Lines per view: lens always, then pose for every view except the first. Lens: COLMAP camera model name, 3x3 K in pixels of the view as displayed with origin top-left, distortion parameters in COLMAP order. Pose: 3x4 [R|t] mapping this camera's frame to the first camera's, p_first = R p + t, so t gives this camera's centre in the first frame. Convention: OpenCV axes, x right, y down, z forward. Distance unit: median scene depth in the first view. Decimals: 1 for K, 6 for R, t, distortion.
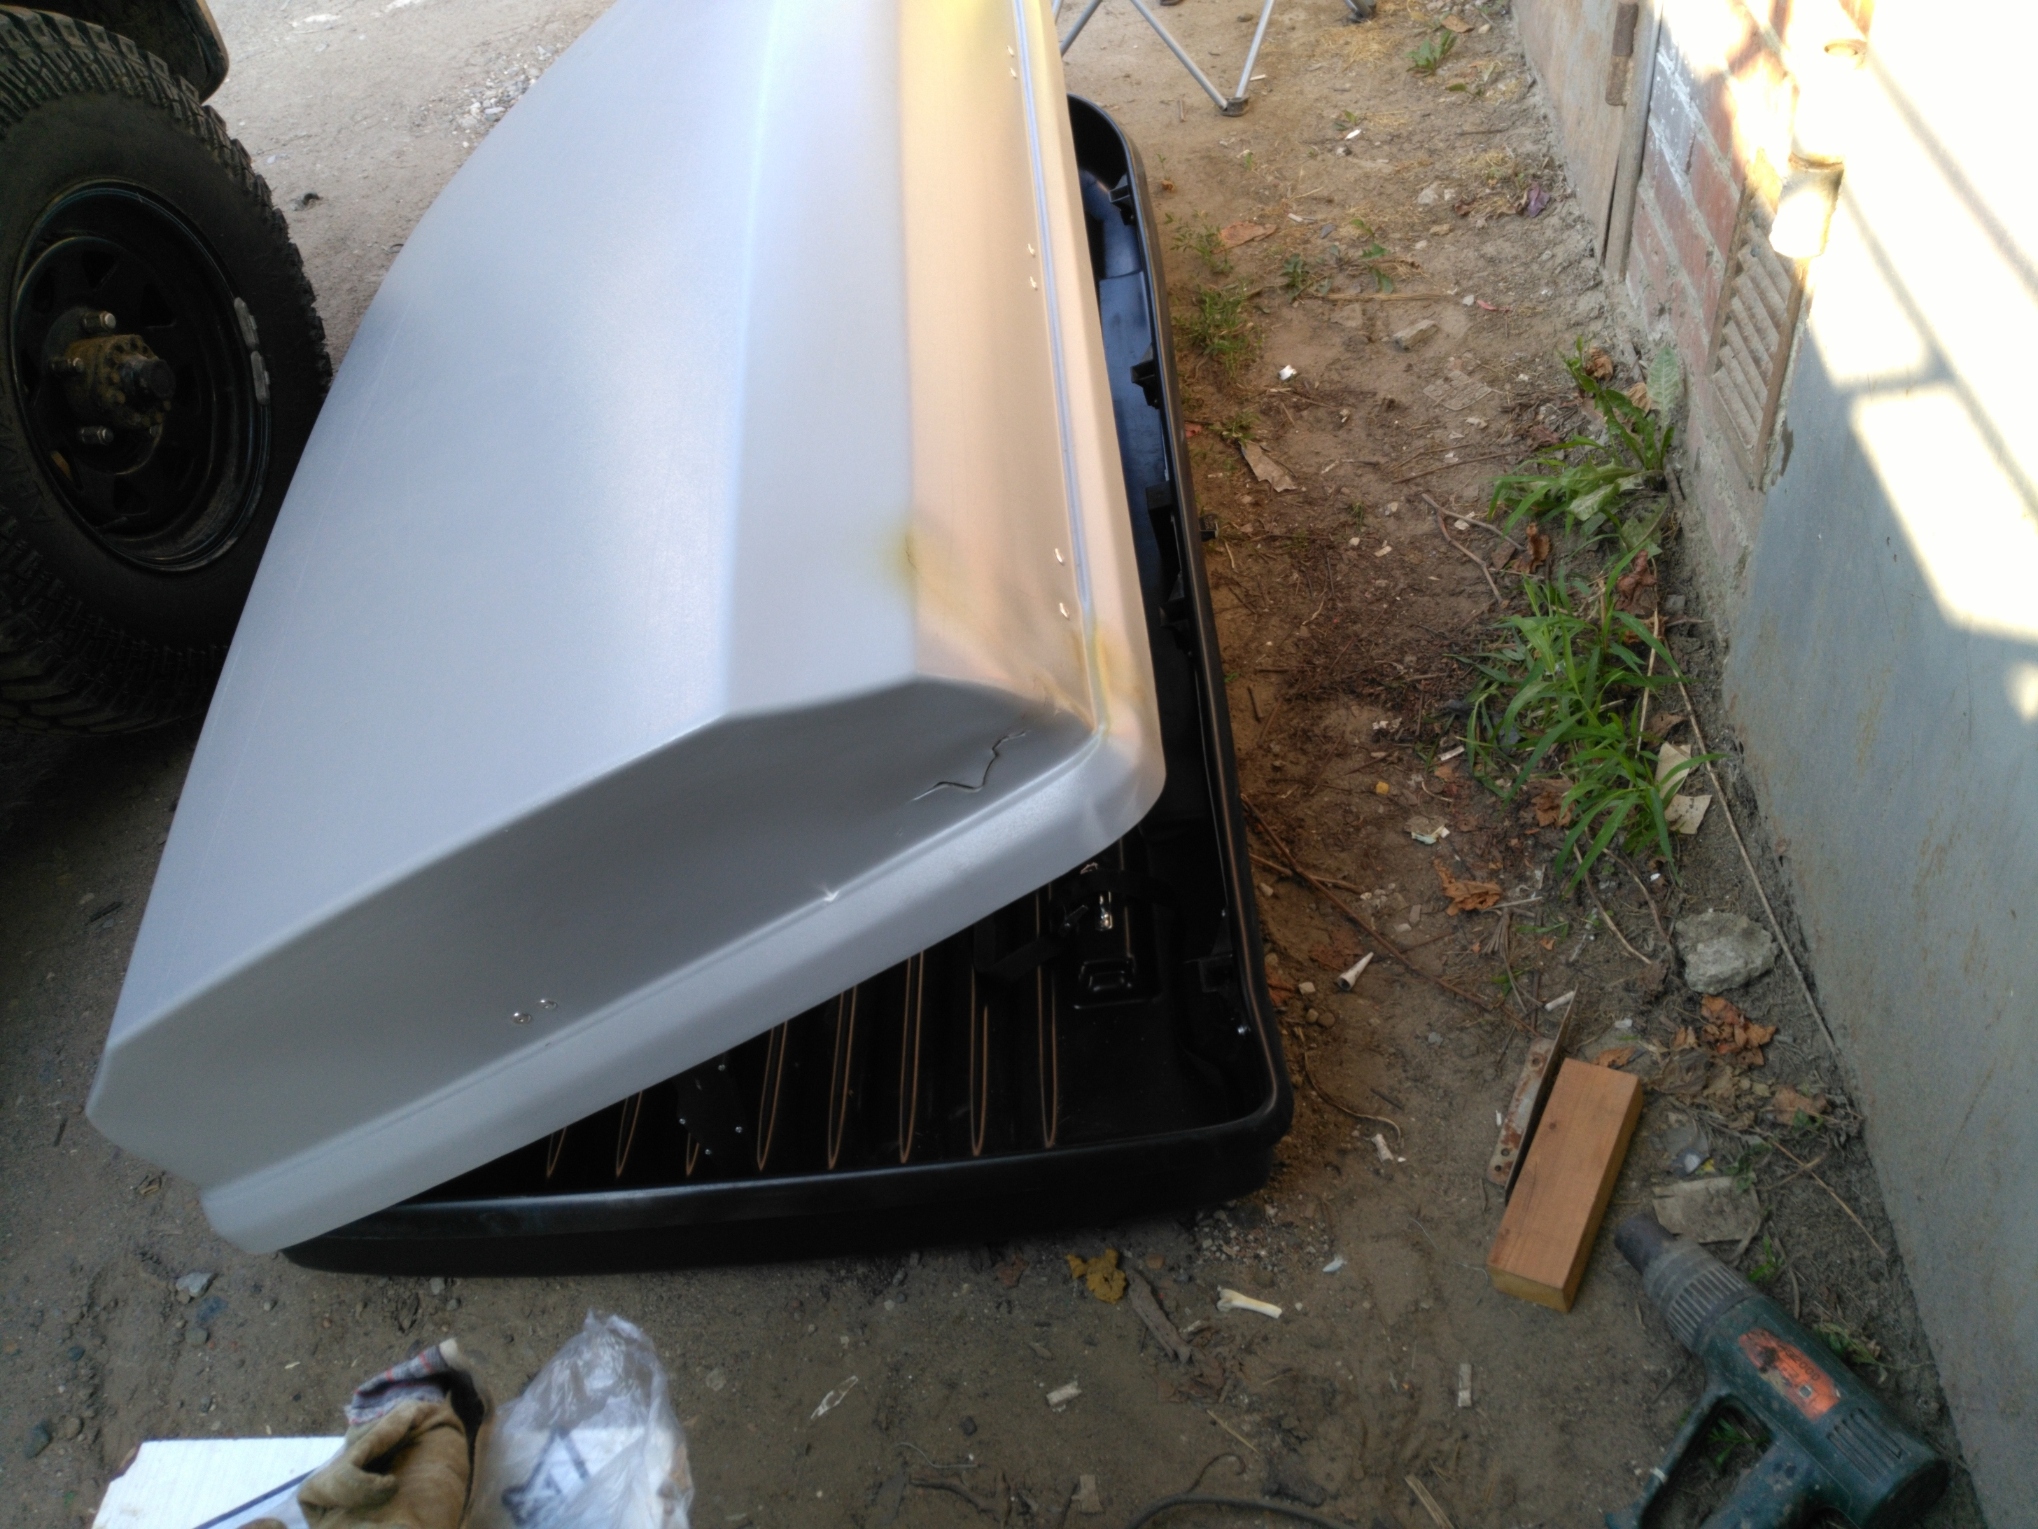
lens RADIAL K [[1644.2, 0, 996.1], [0, 1644.2, 805.3], [0, 0, 1]] dist [0.042651, -0.003082]
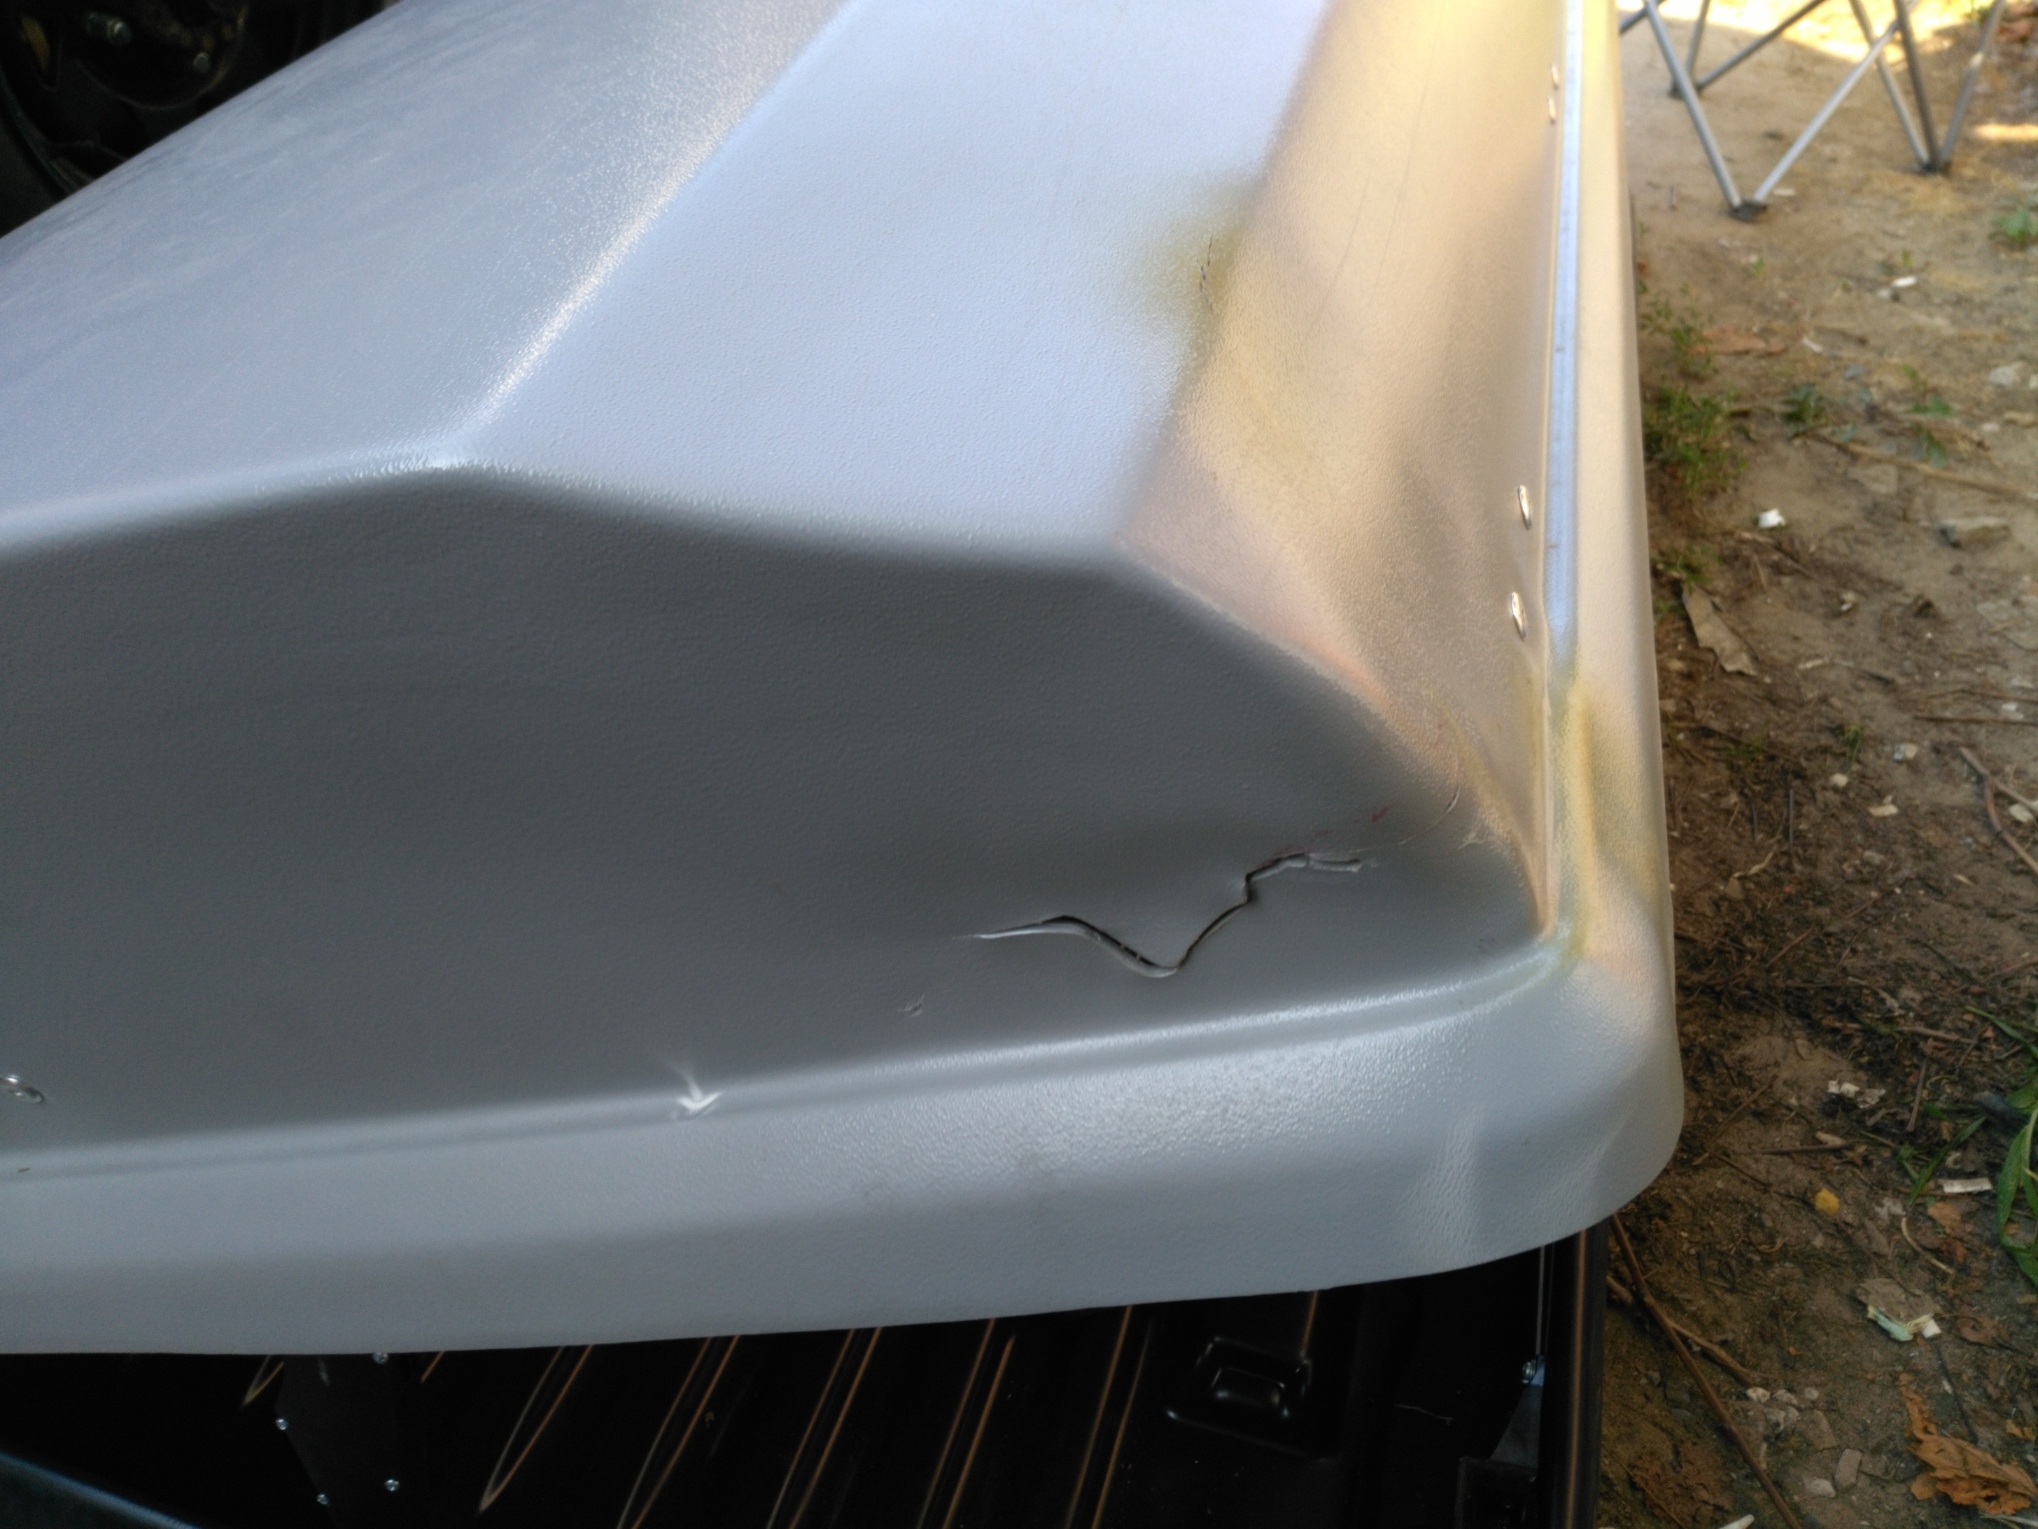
lens RADIAL K [[1644.2, 0, 996.1], [0, 1644.2, 805.3], [0, 0, 1]] dist [0.042651, -0.003082]
pose [[0.936885, 0.333562, -0.104797, -0.010280], [-0.340831, 0.938145, -0.060972, -0.005432], [0.077977, 0.092842, 0.992623, 0.357971]]
